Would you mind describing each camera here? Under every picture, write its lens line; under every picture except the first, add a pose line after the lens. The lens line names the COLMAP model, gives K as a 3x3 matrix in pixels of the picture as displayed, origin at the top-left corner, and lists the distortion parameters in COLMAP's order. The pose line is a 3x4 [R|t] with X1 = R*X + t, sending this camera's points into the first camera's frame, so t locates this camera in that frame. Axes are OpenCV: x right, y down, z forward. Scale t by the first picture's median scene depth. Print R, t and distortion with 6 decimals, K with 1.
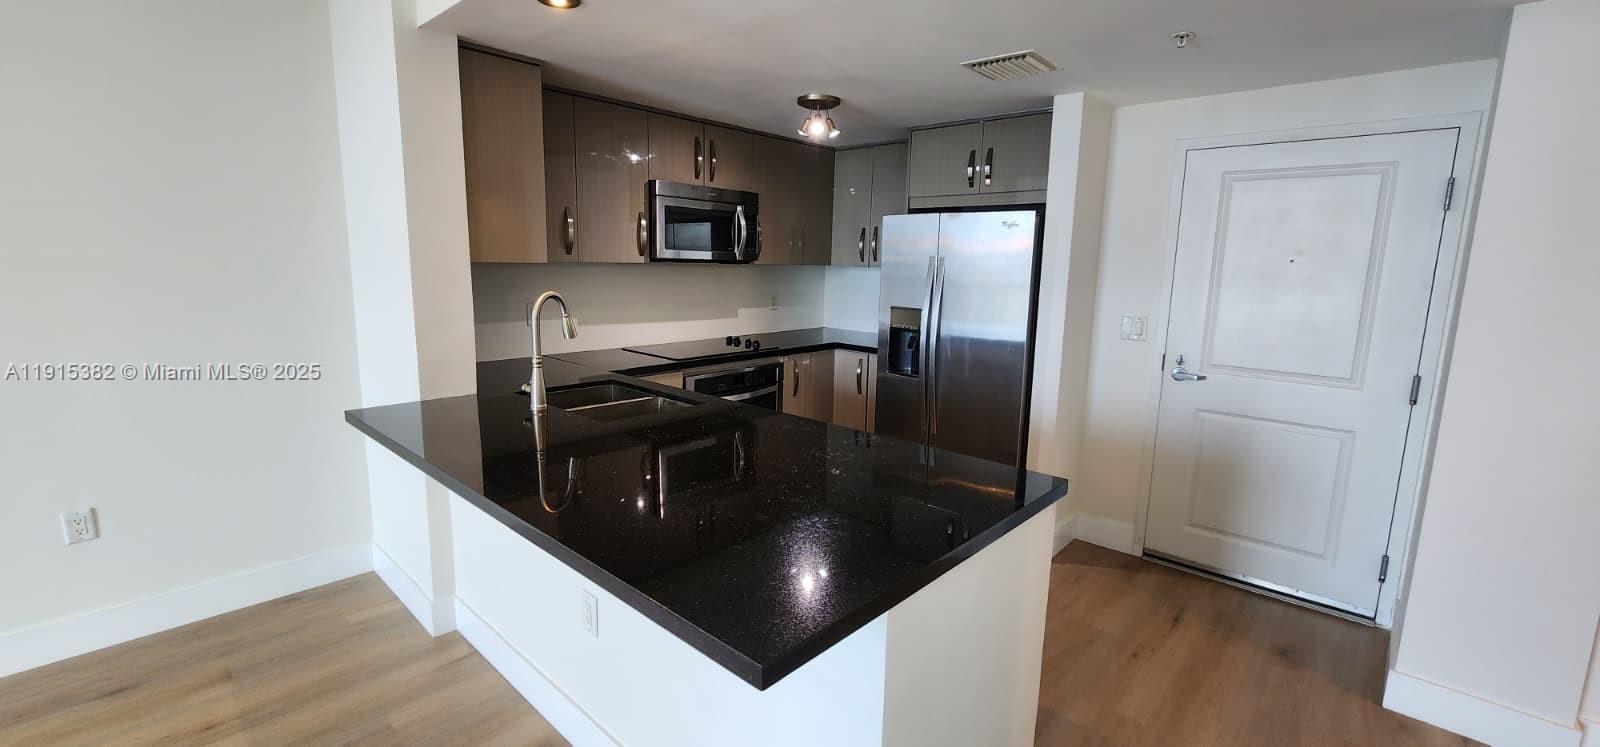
lens RADIAL K [[662.6, 0, 802.2], [0, 662.6, 360.2], [0, 0, 1]] dist [-0.001450, 0.000268]
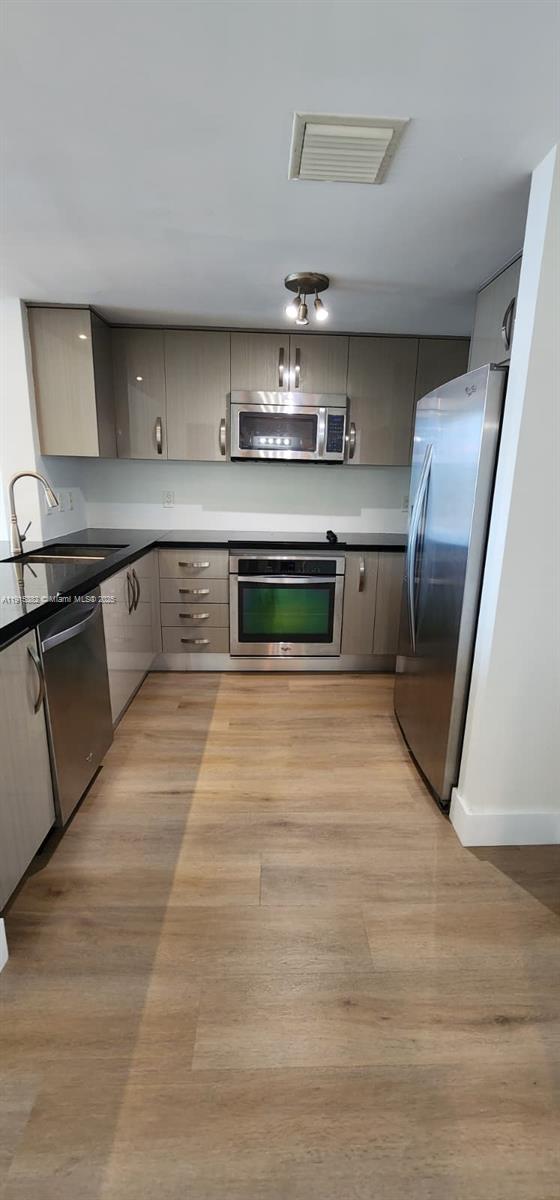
lens RADIAL K [[496.9, 0, 280.0], [0, 496.9, 600.0], [0, 0, 1]] dist [-0.001450, 0.000268]
pose [[0.693739, 0.167059, -0.700584, 0.533728], [-0.116434, 0.985946, 0.119809, -0.013798], [0.710752, -0.001544, 0.703441, 0.422784]]
